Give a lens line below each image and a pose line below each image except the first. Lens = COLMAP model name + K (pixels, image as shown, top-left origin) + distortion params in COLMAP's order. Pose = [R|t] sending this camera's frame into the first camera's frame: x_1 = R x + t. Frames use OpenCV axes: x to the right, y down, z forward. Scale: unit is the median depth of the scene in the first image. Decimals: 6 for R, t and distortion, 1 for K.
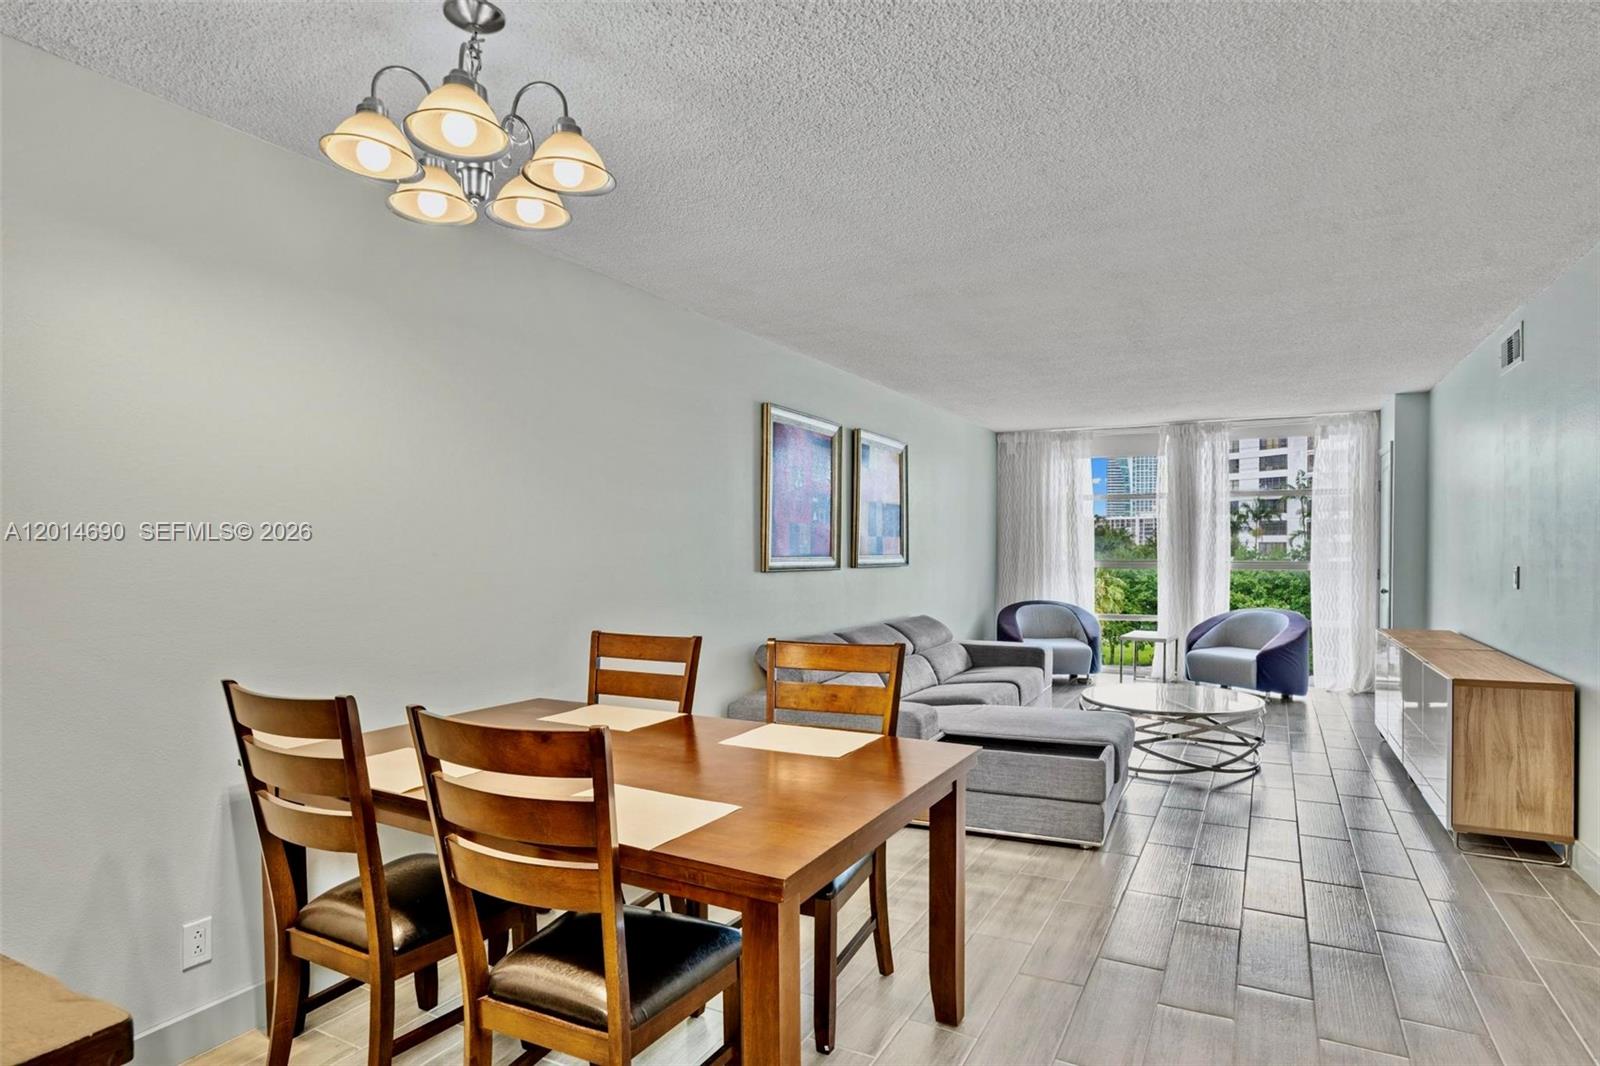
lens RADIAL K [[854.3, 0, 829.4], [0, 854.3, 567.2], [0, 0, 1]] dist [-0.031441, 0.011517]
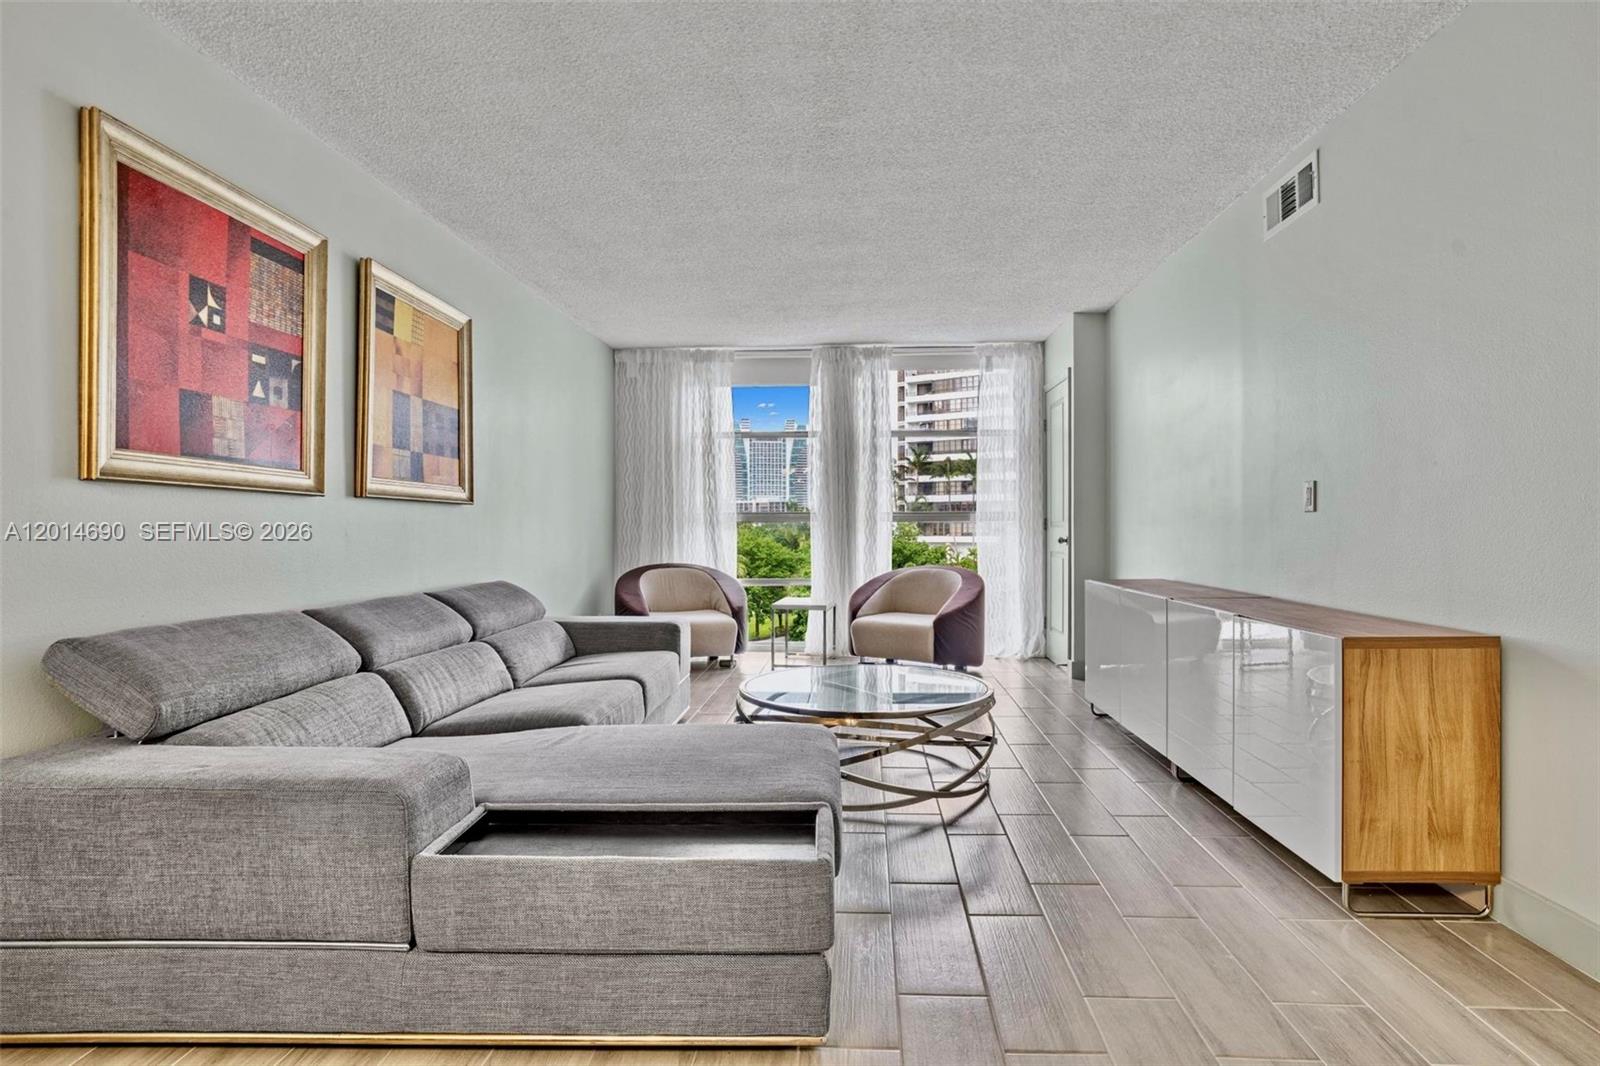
lens RADIAL K [[854.3, 0, 798.9], [0, 854.3, 535.1], [0, 0, 1]] dist [-0.031441, 0.011517]
pose [[0.922128, -0.005346, 0.386847, 0.066068], [0.011101, 0.999858, -0.012644, 0.030322], [-0.386725, 0.015954, 0.922057, 0.290217]]
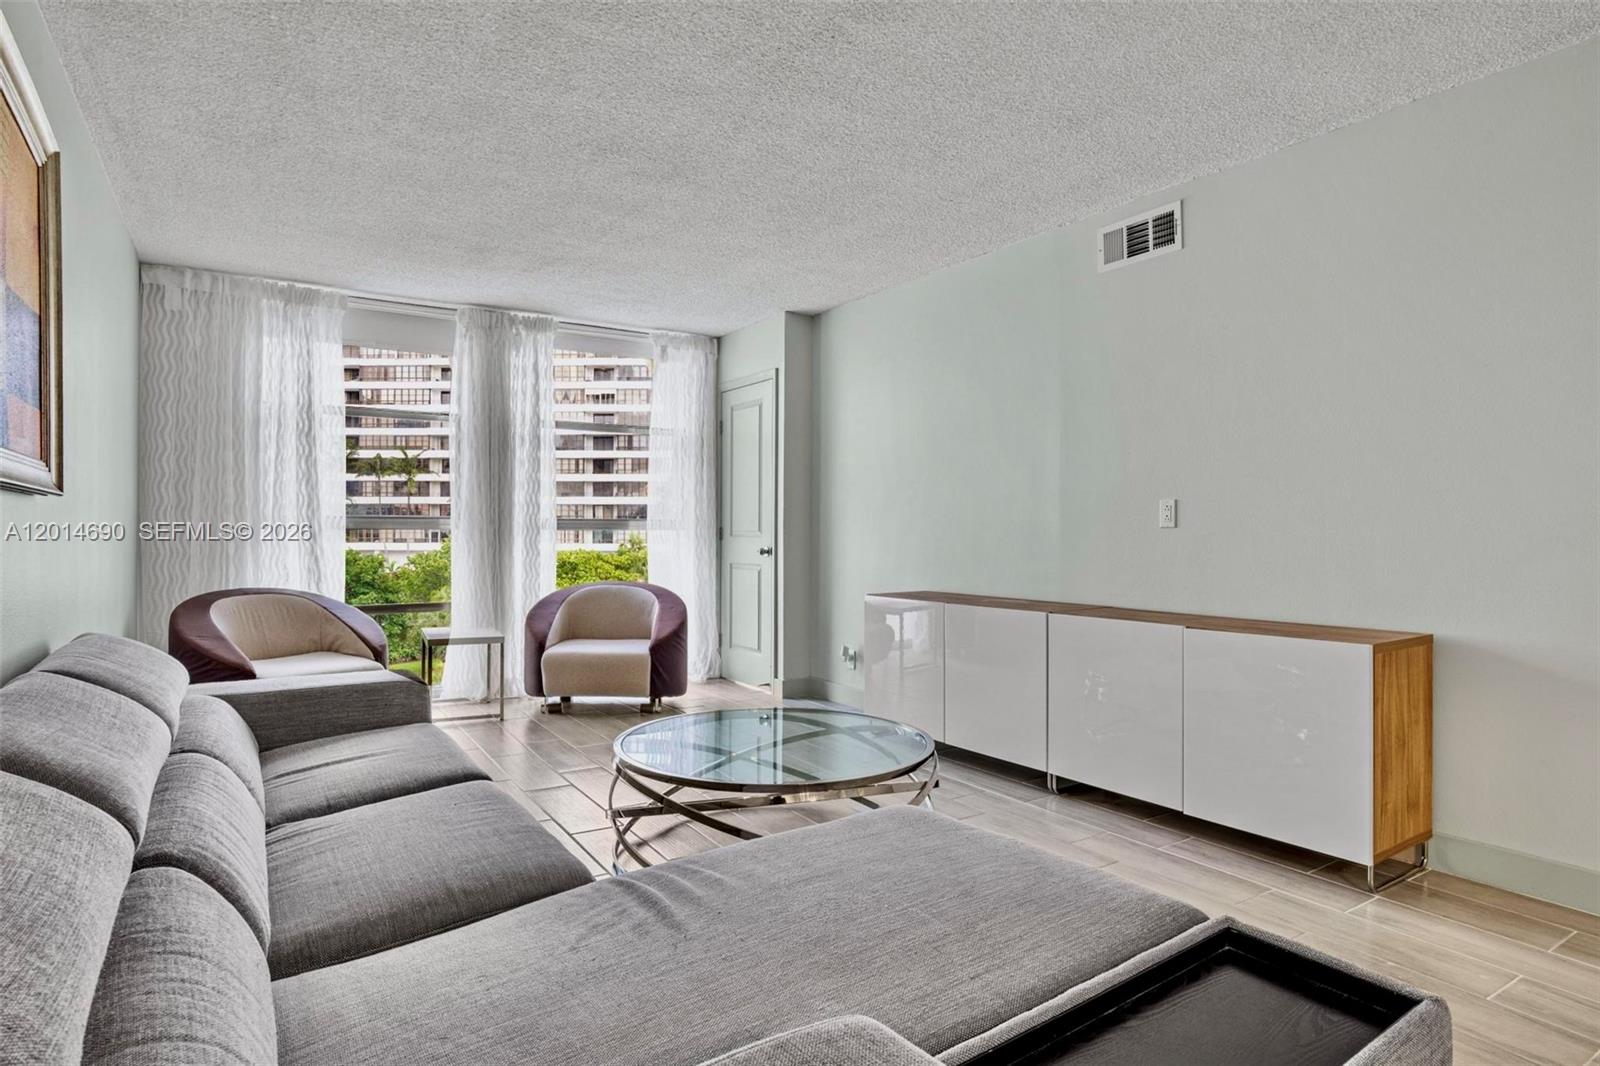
lens RADIAL K [[883.5, 0, 813.4], [0, 883.5, 530.7], [0, 0, 1]] dist [-0.038222, 0.007270]
pose [[0.511390, 0.005967, 0.859328, -0.051410], [0.015883, 0.999739, -0.016393, 0.022097], [-0.859202, 0.022032, 0.511162, 0.514100]]
